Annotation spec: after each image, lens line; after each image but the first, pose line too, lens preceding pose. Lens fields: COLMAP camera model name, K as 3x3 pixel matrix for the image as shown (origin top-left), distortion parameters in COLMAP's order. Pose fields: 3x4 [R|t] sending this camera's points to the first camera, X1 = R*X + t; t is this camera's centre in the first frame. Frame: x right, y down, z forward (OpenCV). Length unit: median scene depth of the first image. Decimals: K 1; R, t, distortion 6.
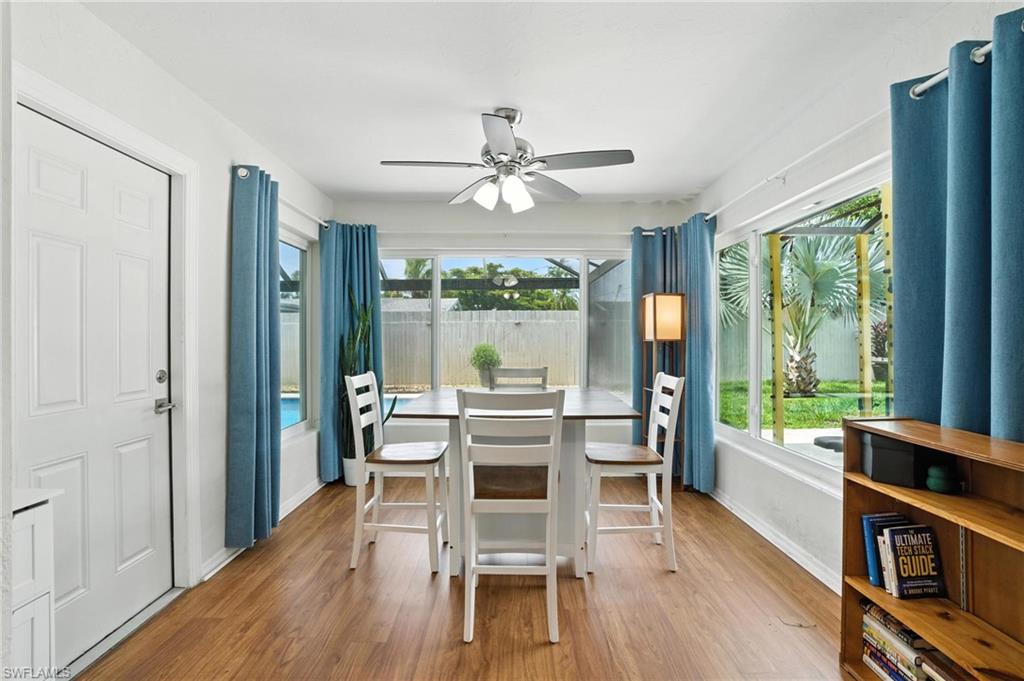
lens RADIAL K [[471.6, 0, 512.0], [0, 471.6, 340.5], [0, 0, 1]] dist [-0.003235, -0.000574]
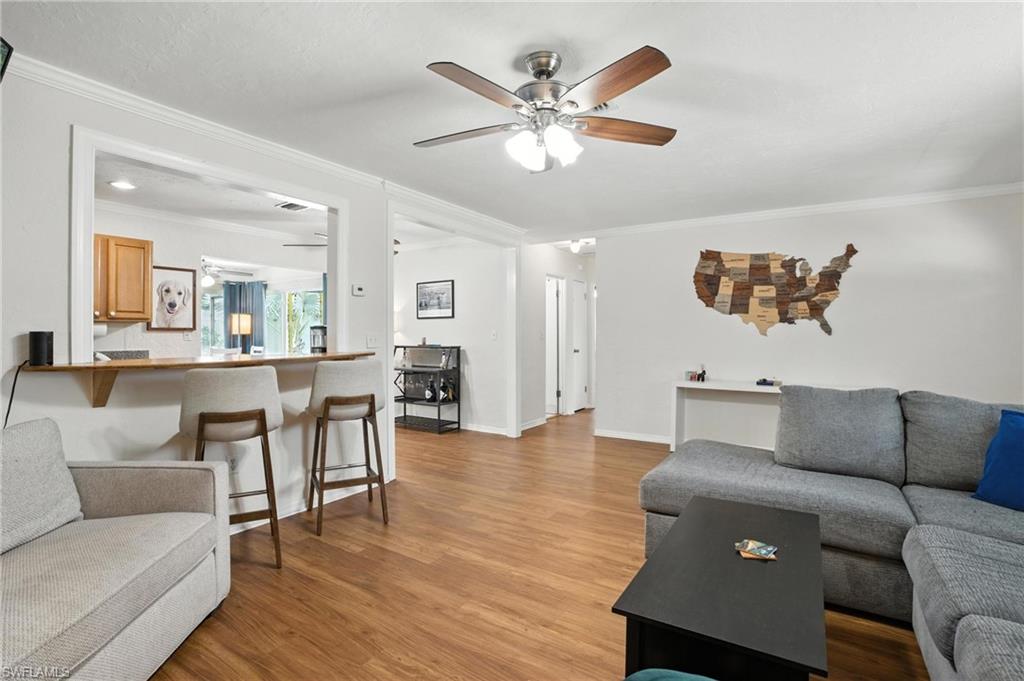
lens RADIAL K [[471.6, 0, 512.0], [0, 471.6, 340.5], [0, 0, 1]] dist [-0.003235, -0.000574]
pose [[0.550430, -0.012295, 0.834791, -0.823854], [0.003842, 0.999918, 0.012194, 0.007420], [-0.834872, -0.003504, 0.550432, -1.272130]]
